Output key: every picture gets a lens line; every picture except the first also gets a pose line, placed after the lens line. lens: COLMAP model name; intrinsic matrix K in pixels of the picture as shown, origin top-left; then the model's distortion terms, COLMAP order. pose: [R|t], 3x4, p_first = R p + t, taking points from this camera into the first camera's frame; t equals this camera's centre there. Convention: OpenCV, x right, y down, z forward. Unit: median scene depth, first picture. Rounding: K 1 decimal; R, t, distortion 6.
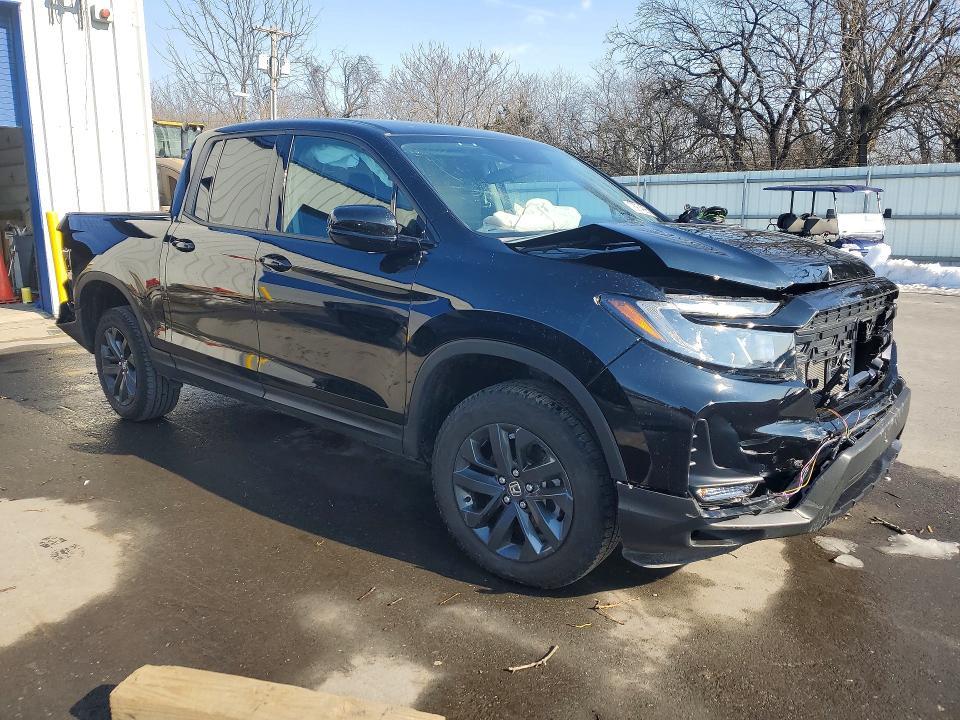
lens RADIAL K [[747.8, 0, 480.2], [0, 747.8, 360.3], [0, 0, 1]] dist [0.030163, -0.003817]
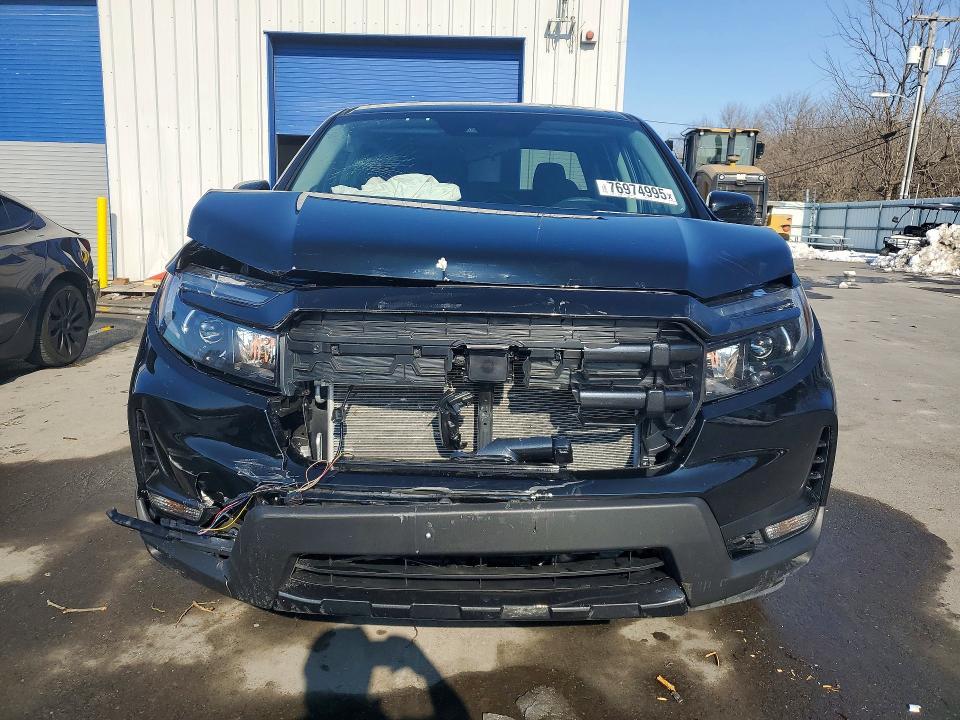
lens RADIAL K [[747.8, 0, 480.1], [0, 747.8, 356.3], [0, 0, 1]] dist [0.030163, -0.003817]
pose [[0.659007, 0.160474, -0.734818, 0.303678], [-0.175955, 0.982757, 0.056818, -0.025659], [0.731265, 0.091851, 0.675880, 0.178181]]
